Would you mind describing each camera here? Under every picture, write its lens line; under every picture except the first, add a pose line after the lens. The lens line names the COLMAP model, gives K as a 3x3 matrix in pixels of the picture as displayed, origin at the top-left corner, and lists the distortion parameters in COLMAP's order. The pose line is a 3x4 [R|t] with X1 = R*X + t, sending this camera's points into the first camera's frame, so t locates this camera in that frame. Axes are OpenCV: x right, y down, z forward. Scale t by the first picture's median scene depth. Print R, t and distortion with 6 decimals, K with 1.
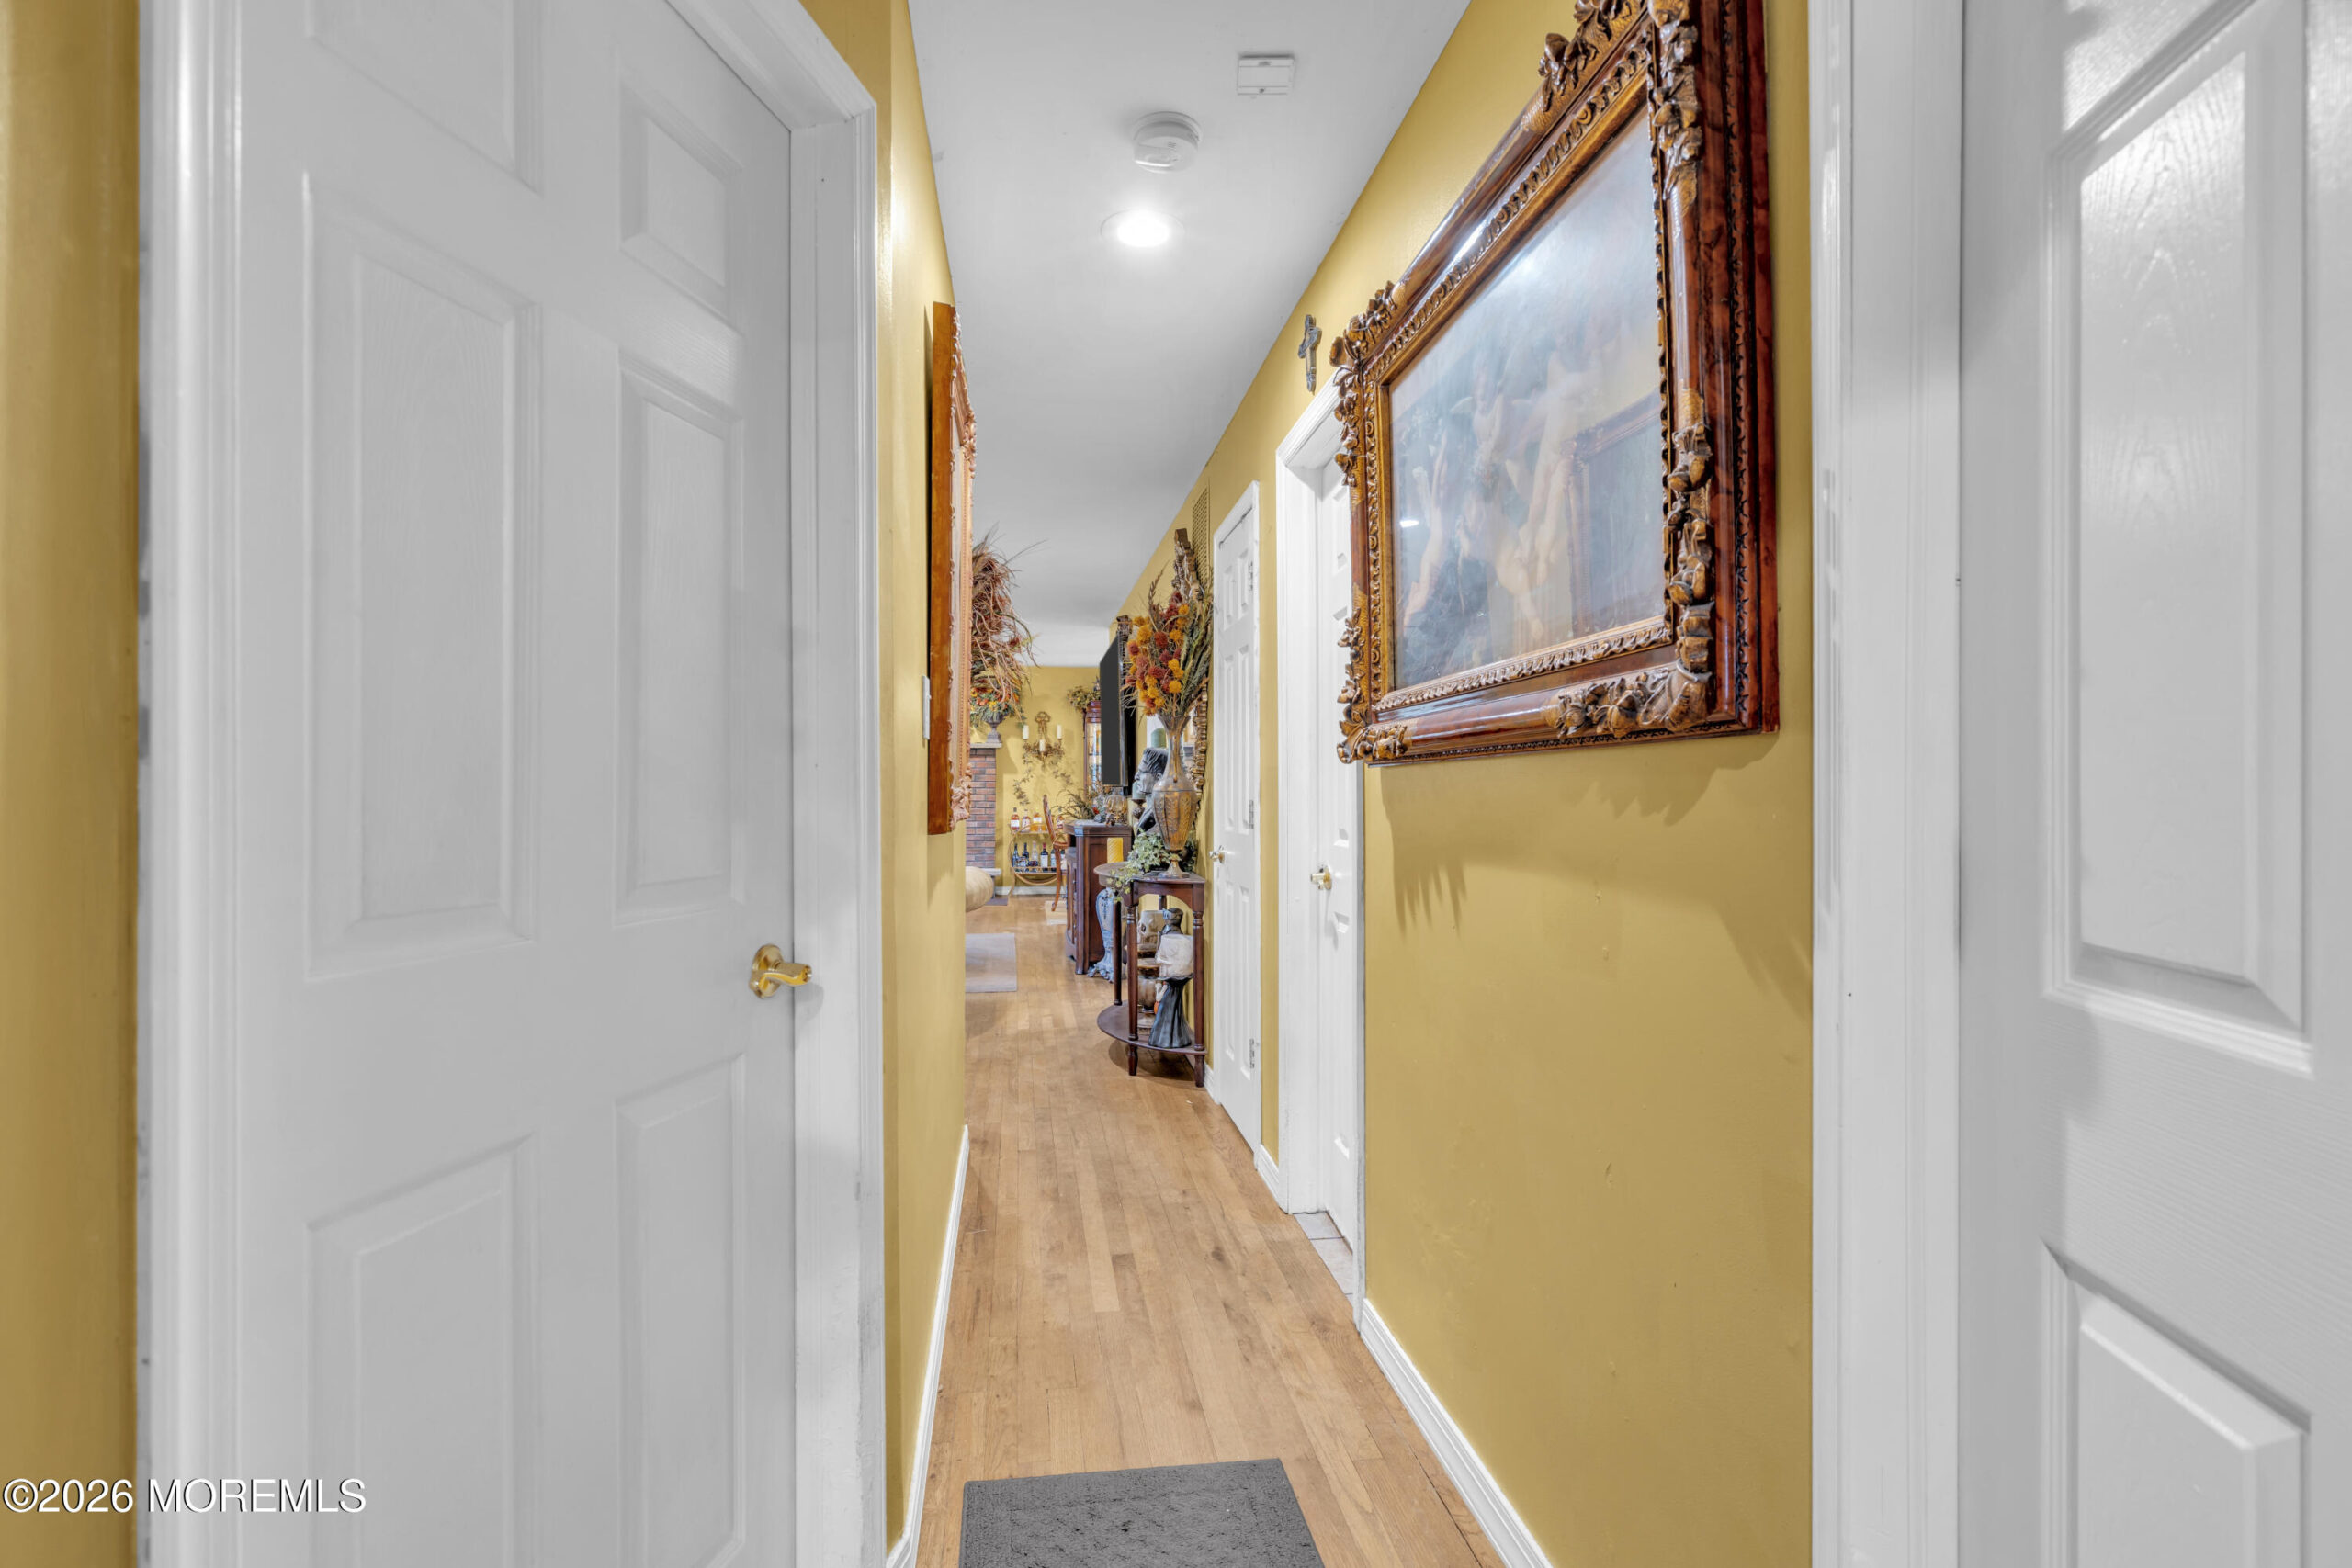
lens RADIAL K [[1069.9, 0, 1181.6], [0, 1069.9, 778.7], [0, 0, 1]] dist [-0.002059, 0.001887]
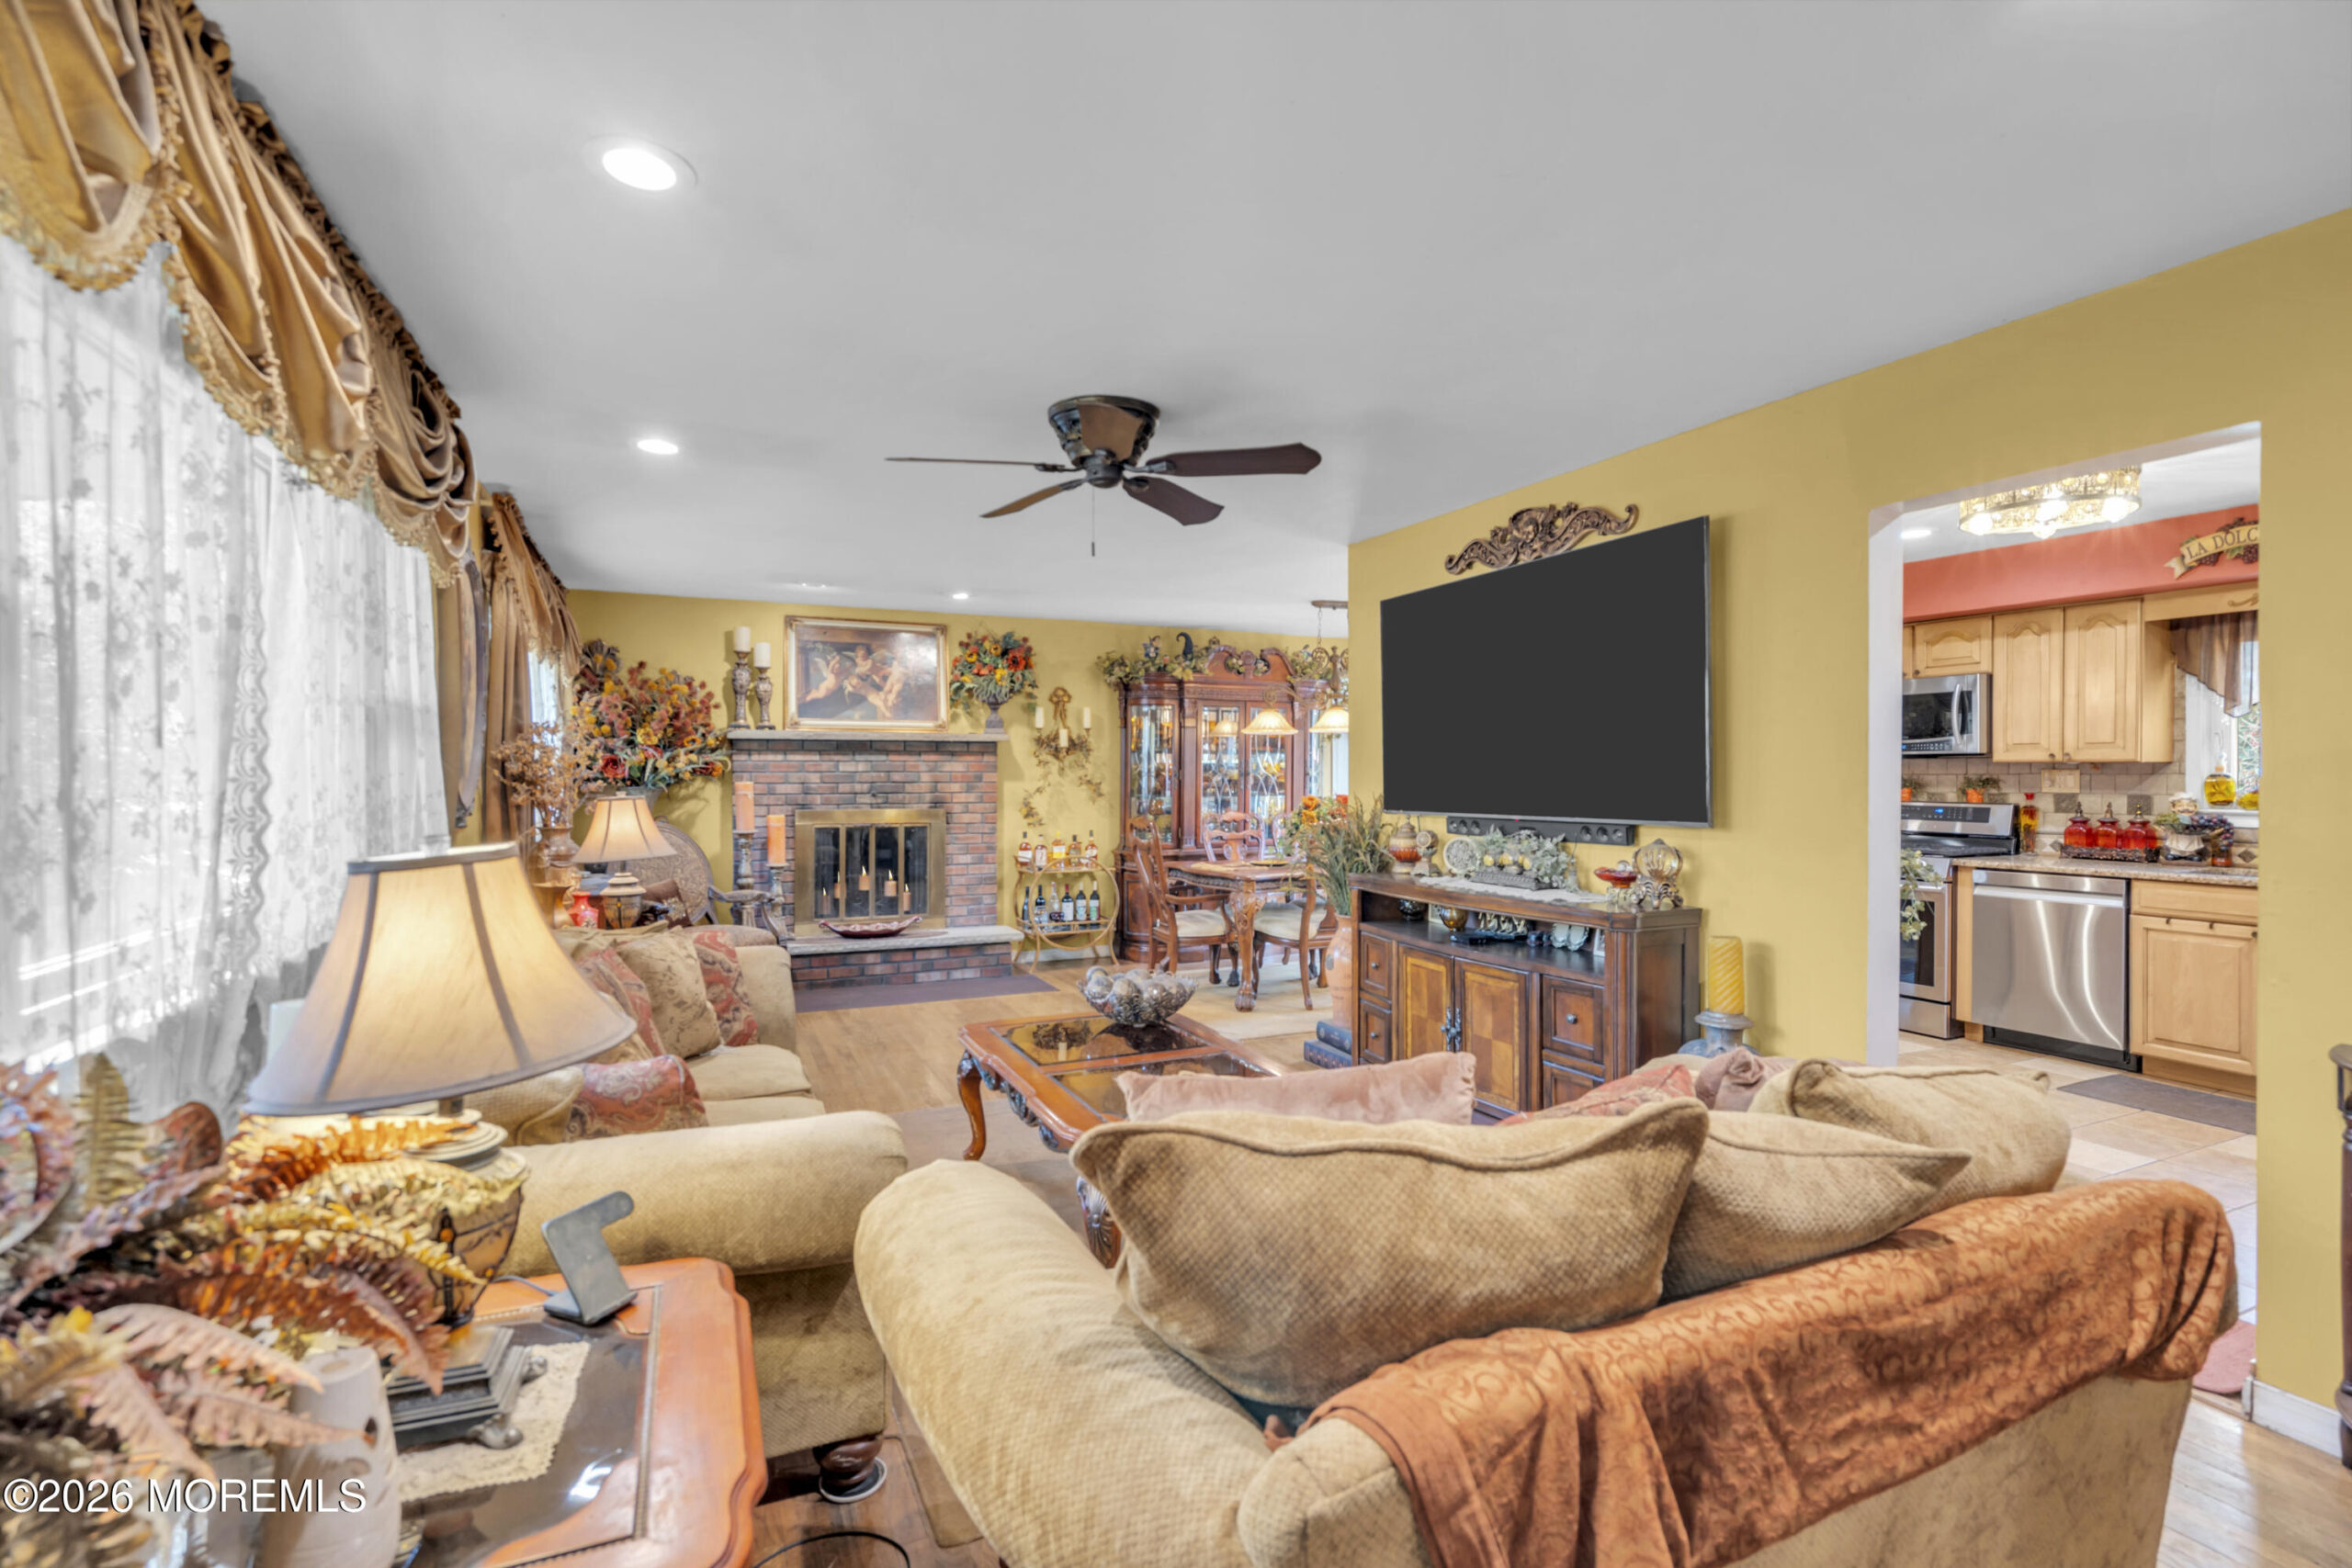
lens RADIAL K [[1069.9, 0, 1161.8], [0, 1069.9, 783.6], [0, 0, 1]] dist [-0.002059, 0.001887]
pose [[0.963129, 0.000590, 0.269038, -0.250639], [-0.003426, 0.999943, 0.010072, -0.009601], [-0.269016, -0.010622, 0.963077, 0.340758]]
